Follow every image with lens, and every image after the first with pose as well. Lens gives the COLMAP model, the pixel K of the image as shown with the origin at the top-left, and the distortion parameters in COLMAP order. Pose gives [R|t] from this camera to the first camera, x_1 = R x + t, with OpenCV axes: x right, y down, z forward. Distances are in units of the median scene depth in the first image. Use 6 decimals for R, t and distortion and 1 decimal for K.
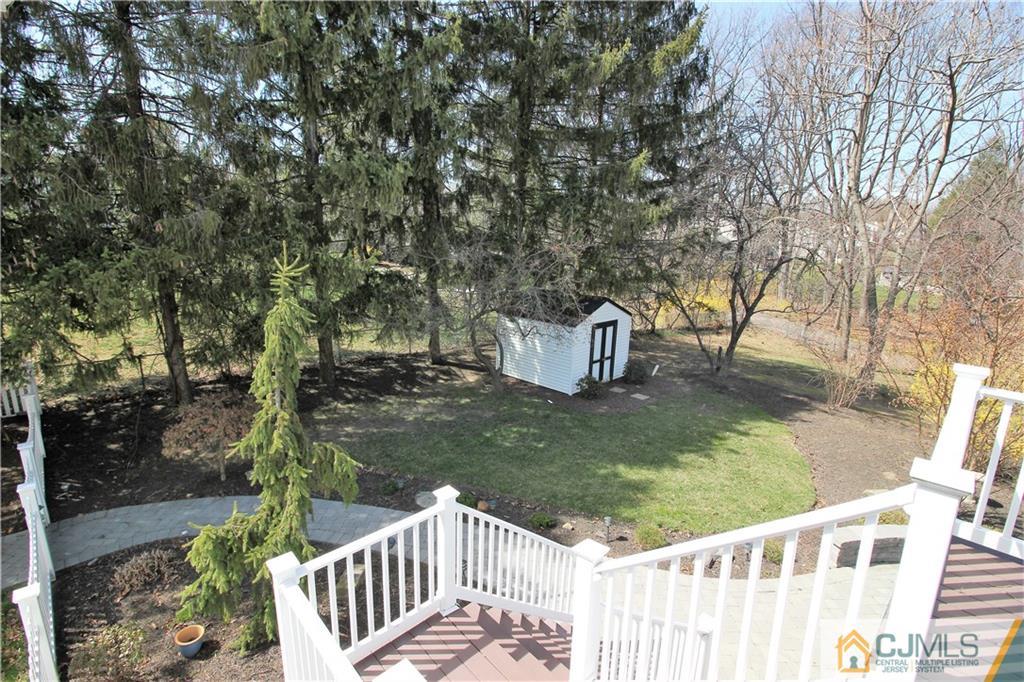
lens RADIAL K [[469.8, 0, 512.6], [0, 469.8, 334.8], [0, 0, 1]] dist [-0.000610, -0.000142]
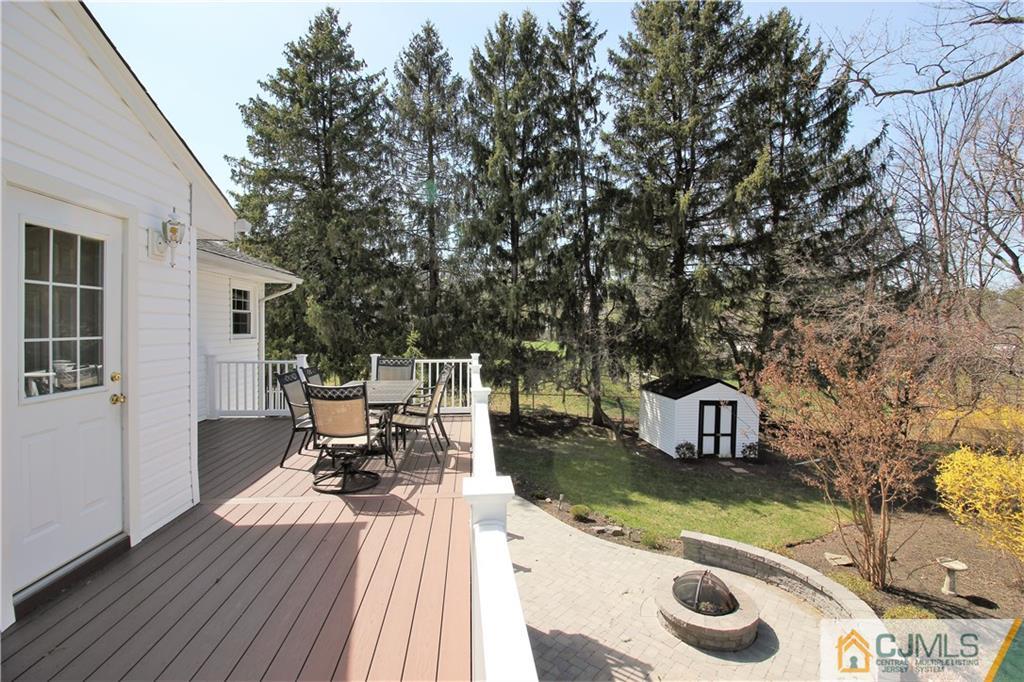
lens RADIAL K [[469.8, 0, 512.6], [0, 469.8, 334.8], [0, 0, 1]] dist [-0.000610, -0.000142]
pose [[0.780660, -0.005025, -0.624936, 0.525001], [-0.130549, 0.976596, -0.170932, 0.077398], [0.611169, 0.215024, 0.761733, -0.208577]]
